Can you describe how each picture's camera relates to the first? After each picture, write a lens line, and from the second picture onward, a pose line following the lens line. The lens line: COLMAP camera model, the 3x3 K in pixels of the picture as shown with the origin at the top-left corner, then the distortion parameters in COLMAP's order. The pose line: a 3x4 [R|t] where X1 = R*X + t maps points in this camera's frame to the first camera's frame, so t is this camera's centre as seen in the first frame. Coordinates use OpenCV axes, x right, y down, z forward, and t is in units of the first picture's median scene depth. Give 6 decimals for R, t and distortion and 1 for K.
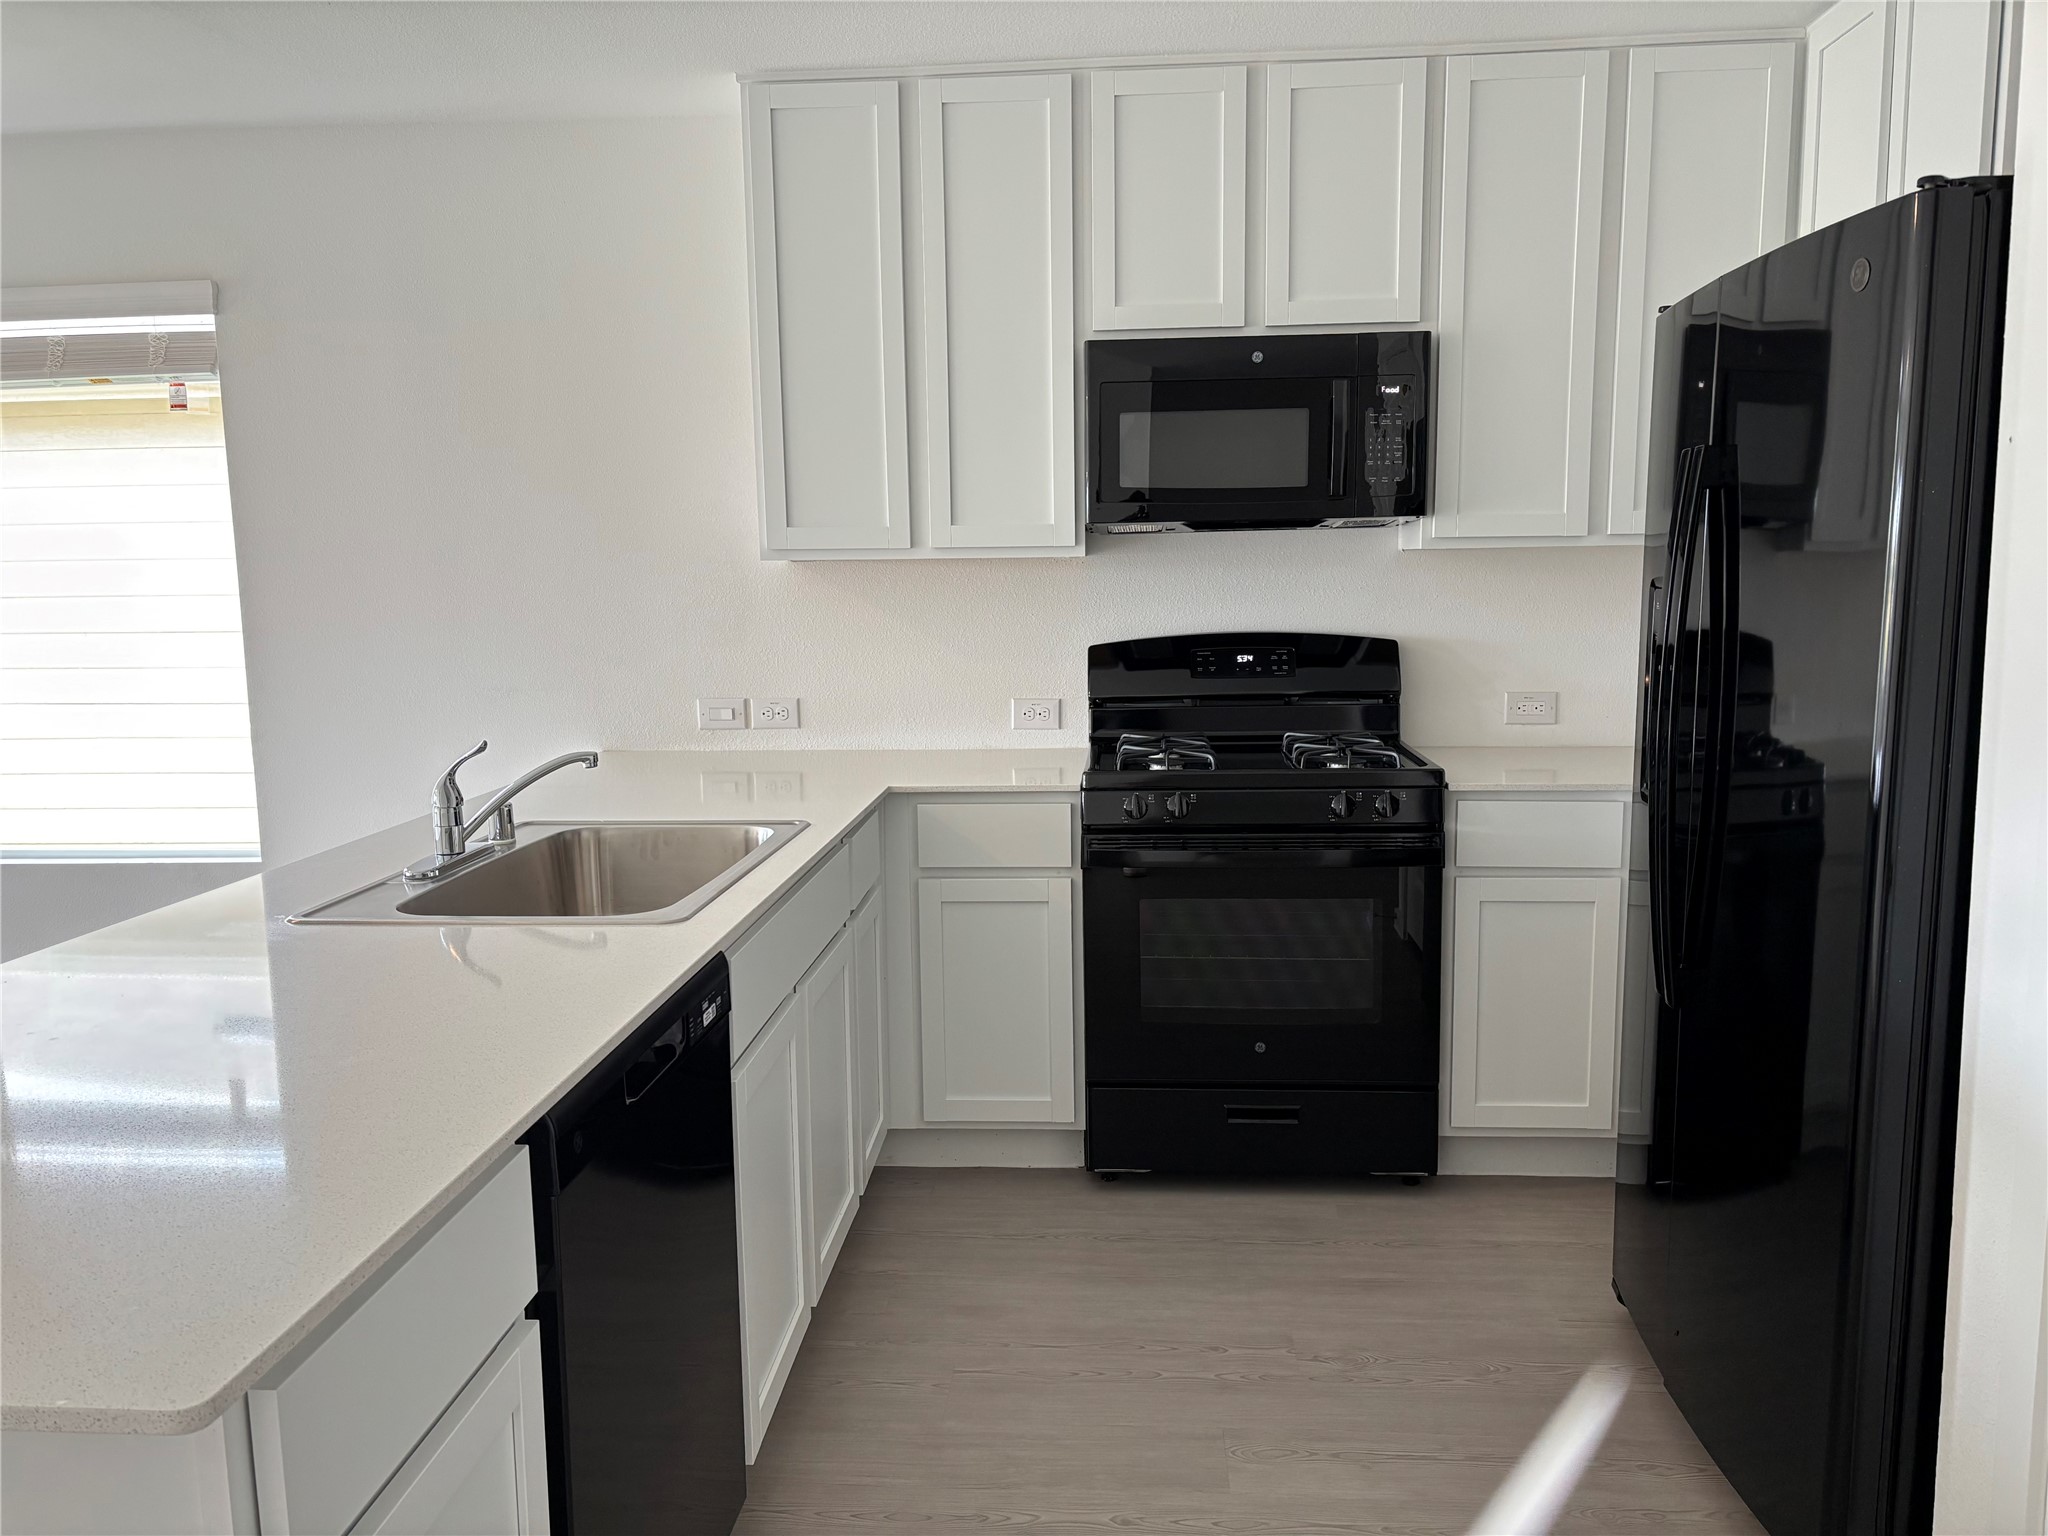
lens RADIAL K [[1544.6, 0, 1017.5], [0, 1544.6, 780.3], [0, 0, 1]] dist [0.060127, -0.073725]
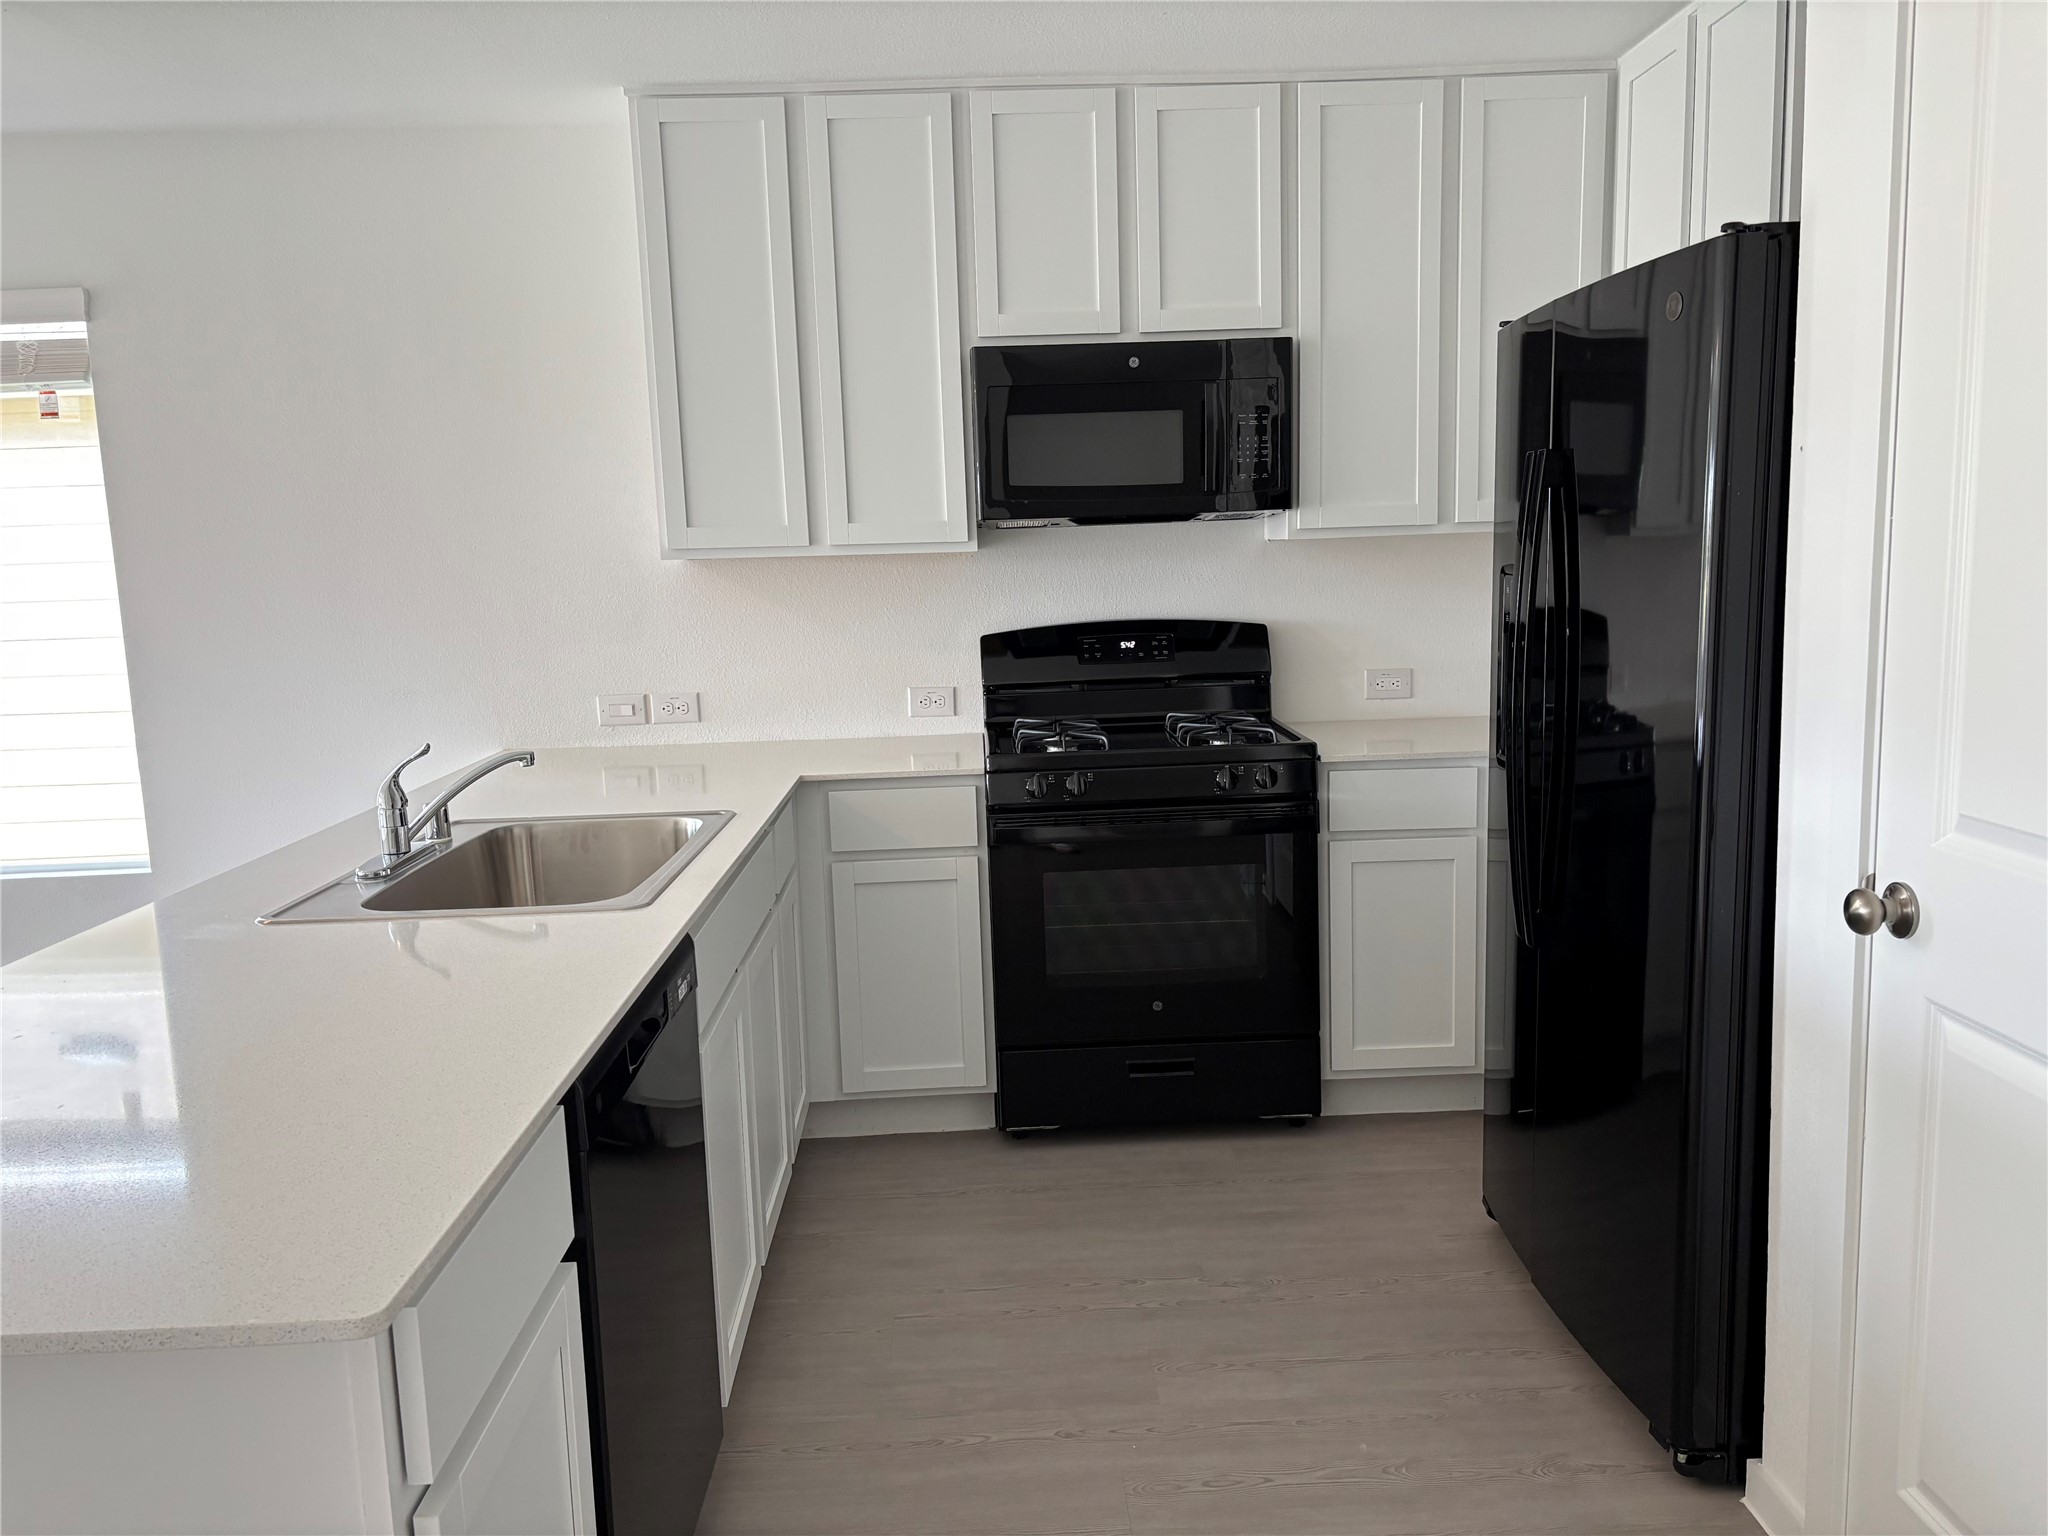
lens RADIAL K [[1548.8, 0, 1026.2], [0, 1548.8, 780.1], [0, 0, 1]] dist [0.055524, -0.061696]
pose [[0.994226, -0.033172, 0.102052, -0.038744], [0.032155, 0.999416, 0.011593, -0.000164], [-0.102377, -0.008244, 0.994711, -0.060177]]
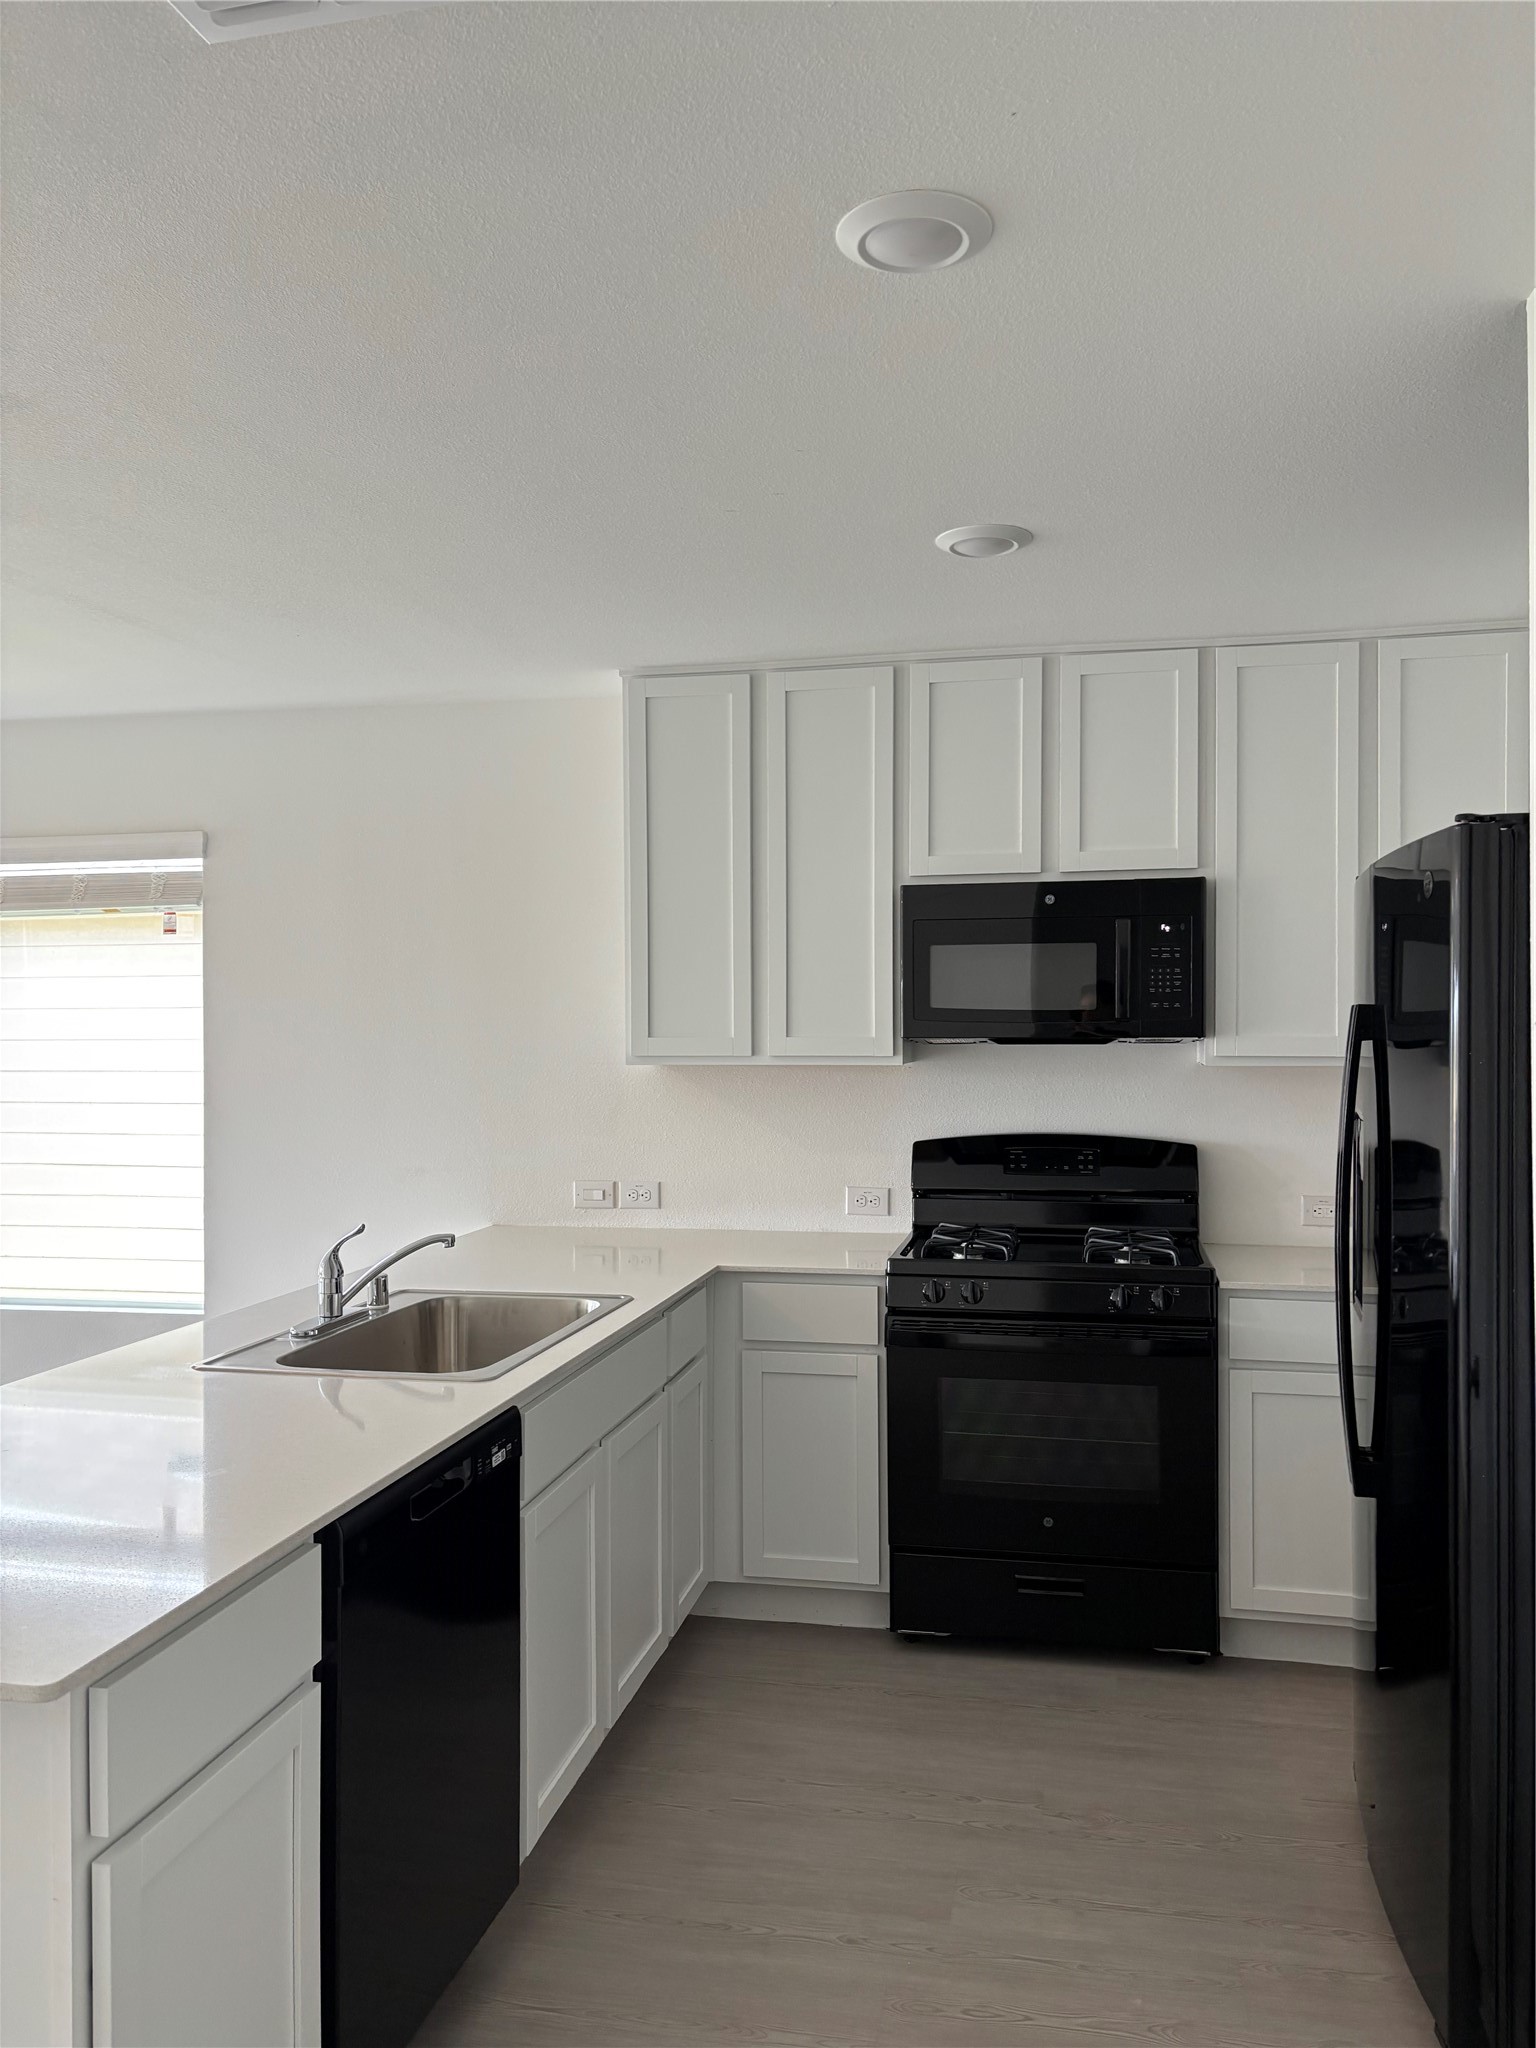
lens RADIAL K [[1548.7, 0, 771.6], [0, 1548.7, 1029.3], [0, 0, 1]] dist [0.055874, -0.060706]
pose [[0.991406, 0.011701, -0.130296, 0.103430], [-0.029544, 0.990286, -0.135867, -0.015140], [0.127440, 0.138549, 0.982122, -0.144472]]
